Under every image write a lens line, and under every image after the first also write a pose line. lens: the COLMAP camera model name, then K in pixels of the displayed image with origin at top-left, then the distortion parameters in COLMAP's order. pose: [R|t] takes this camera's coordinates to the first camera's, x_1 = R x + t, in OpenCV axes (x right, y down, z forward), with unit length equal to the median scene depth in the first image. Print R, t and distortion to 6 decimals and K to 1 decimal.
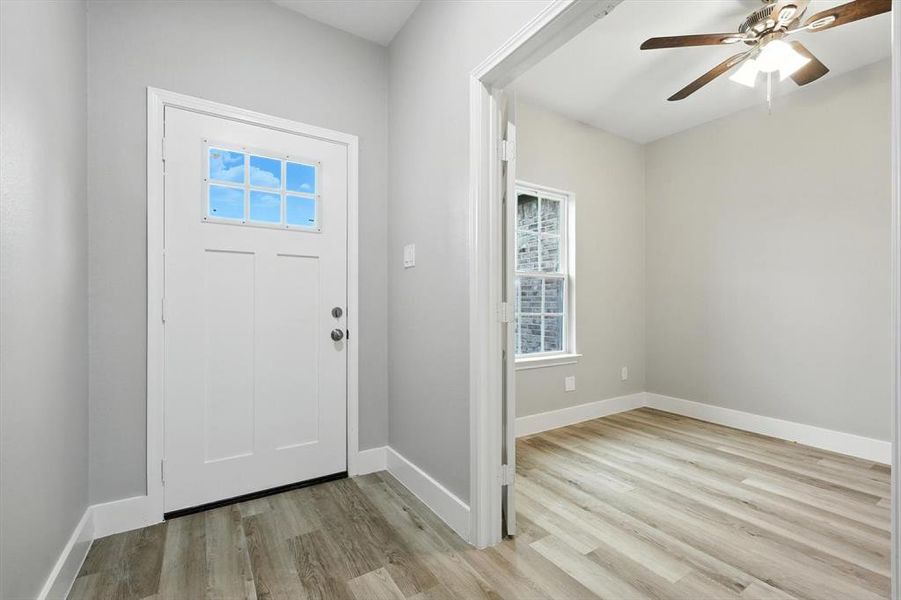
lens RADIAL K [[393.5, 0, 454.7], [0, 393.5, 301.2], [0, 0, 1]] dist [0.002602, -0.000093]
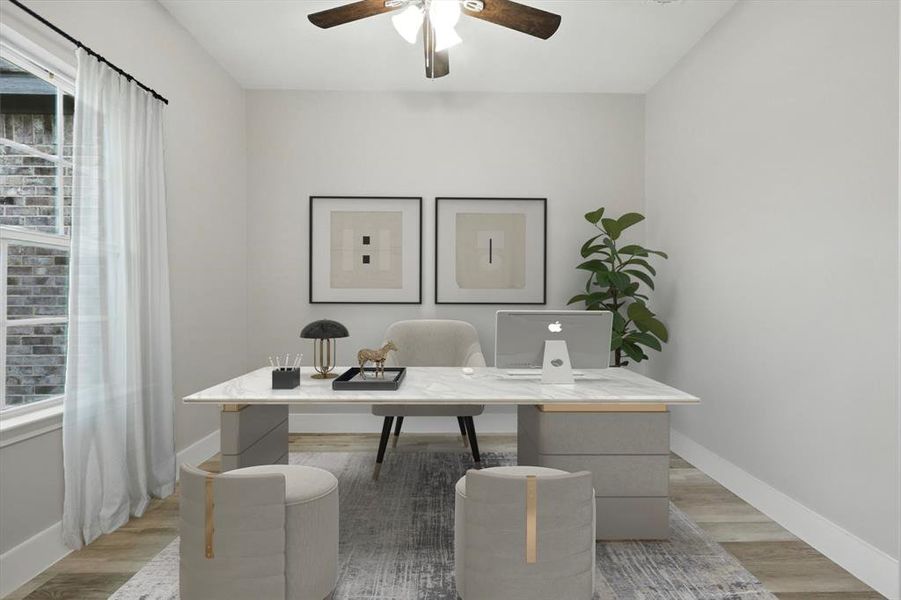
lens RADIAL K [[398.5, 0, 452.7], [0, 398.5, 296.1], [0, 0, 1]] dist [0.002181, 0.000009]
pose [[0.527091, -0.003051, 0.849803, 1.070138], [-0.001977, 0.999986, 0.004816, -0.077028], [-0.849806, -0.004219, 0.527078, 7.212826]]
